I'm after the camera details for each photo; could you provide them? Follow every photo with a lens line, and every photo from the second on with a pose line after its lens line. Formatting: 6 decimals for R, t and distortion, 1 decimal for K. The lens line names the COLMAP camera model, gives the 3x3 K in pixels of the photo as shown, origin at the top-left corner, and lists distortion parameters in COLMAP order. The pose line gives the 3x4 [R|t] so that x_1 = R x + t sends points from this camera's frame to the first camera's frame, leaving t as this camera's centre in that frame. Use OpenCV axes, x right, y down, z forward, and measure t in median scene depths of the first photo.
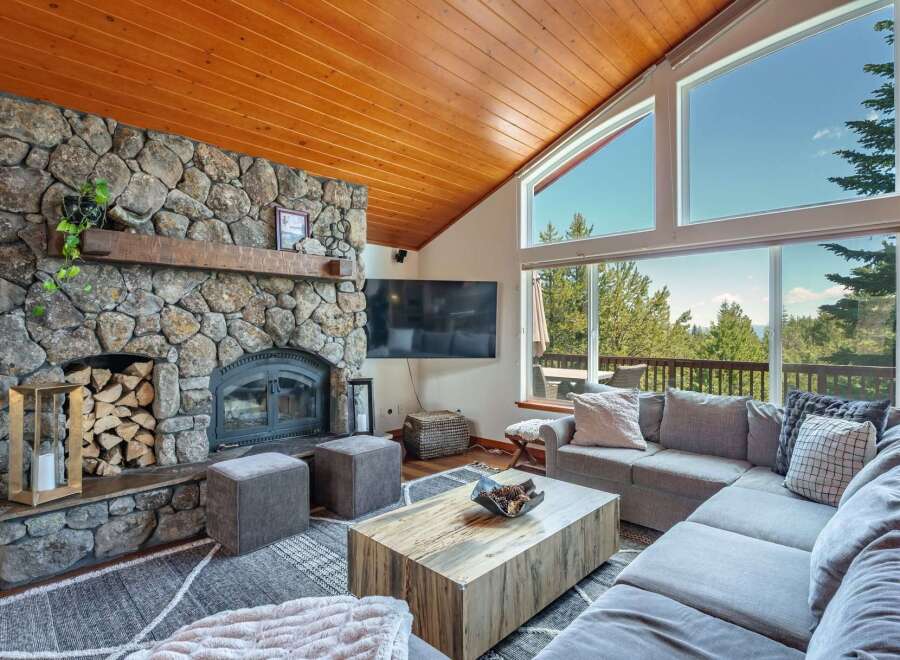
lens RADIAL K [[469.7, 0, 445.8], [0, 469.7, 334.7], [0, 0, 1]] dist [-0.014274, 0.000027]
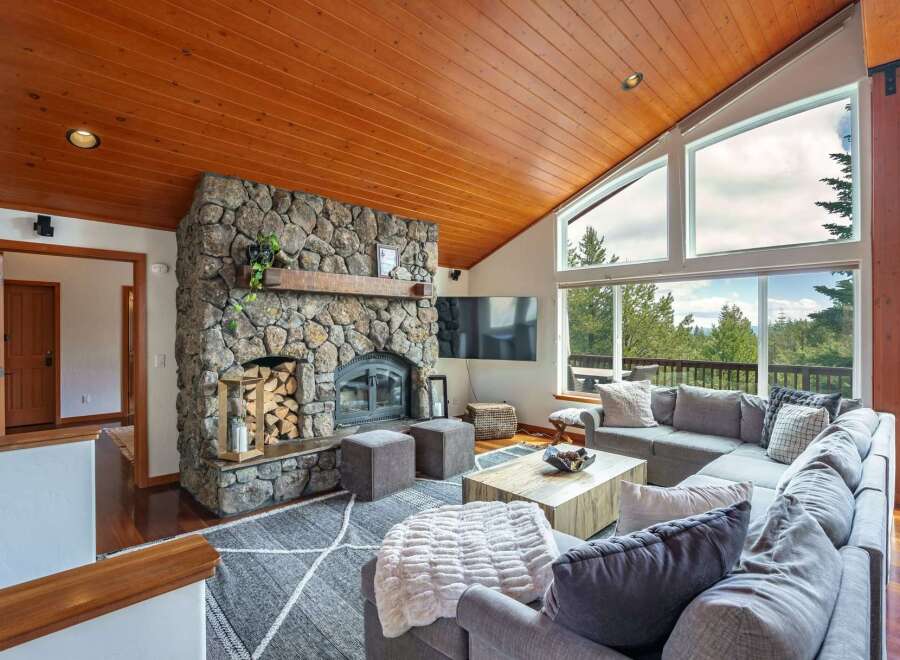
lens RADIAL K [[436.9, 0, 450.0], [0, 436.9, 330.0], [0, 0, 1]] dist [-0.020272, -0.000153]
pose [[0.999592, 0.004275, -0.028231, -0.138461], [-0.004565, 0.999937, -0.010232, -0.022669], [0.028185, 0.010356, 0.999549, -0.242627]]
